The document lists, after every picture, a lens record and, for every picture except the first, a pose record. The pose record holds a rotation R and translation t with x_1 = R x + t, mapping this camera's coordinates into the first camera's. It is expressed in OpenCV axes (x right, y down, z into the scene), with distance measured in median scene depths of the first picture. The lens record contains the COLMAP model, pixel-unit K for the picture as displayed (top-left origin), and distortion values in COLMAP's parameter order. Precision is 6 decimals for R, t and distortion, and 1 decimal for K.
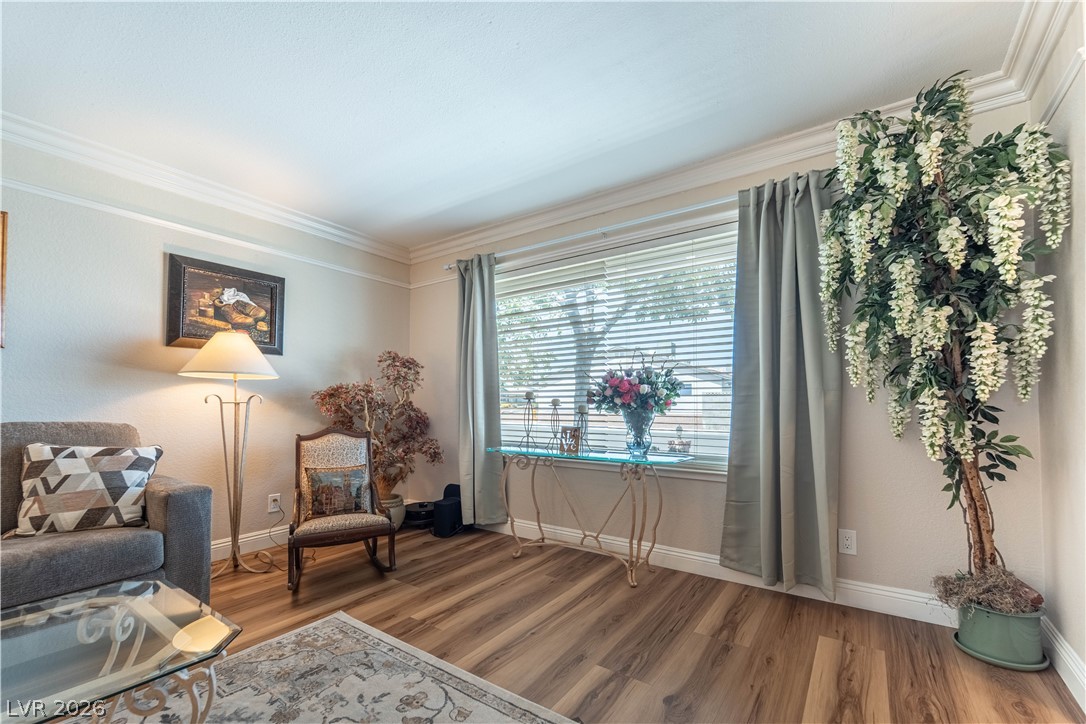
lens RADIAL K [[442.7, 0, 525.7], [0, 442.7, 387.7], [0, 0, 1]] dist [0.004713, 0.000099]
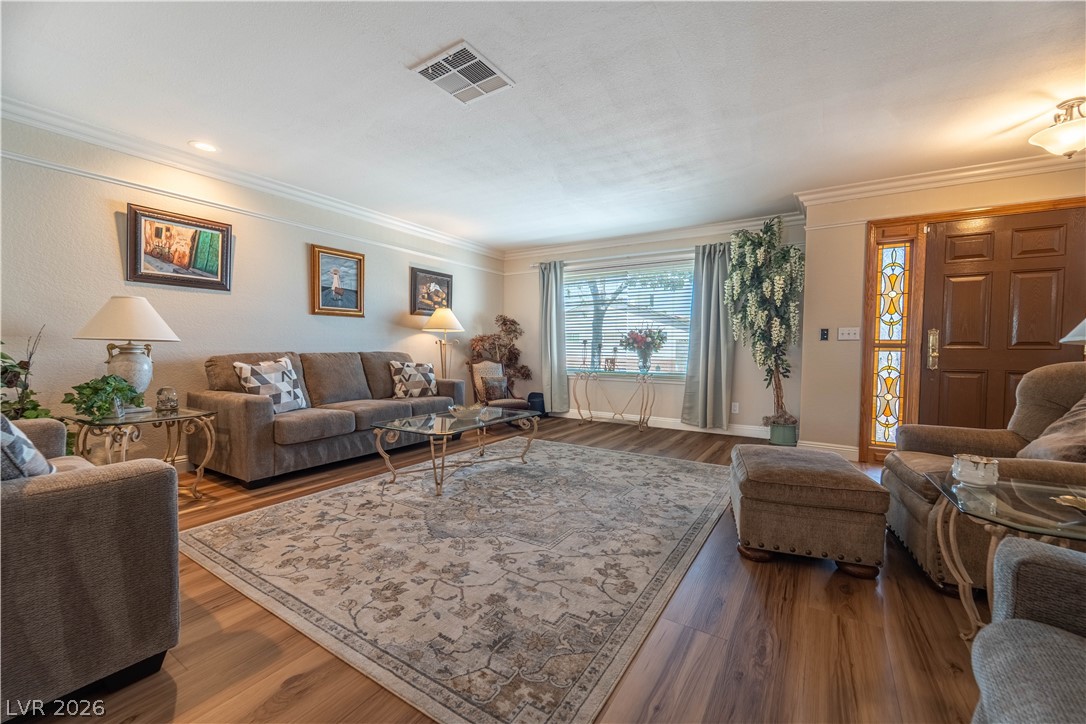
lens RADIAL K [[442.7, 0, 541.0], [0, 442.7, 361.7], [0, 0, 1]] dist [0.004713, 0.000099]
pose [[0.996325, 0.008140, 0.085269, -0.410668], [-0.013853, 0.997682, 0.066620, -0.025065], [-0.084529, -0.067557, 0.994128, -1.029286]]
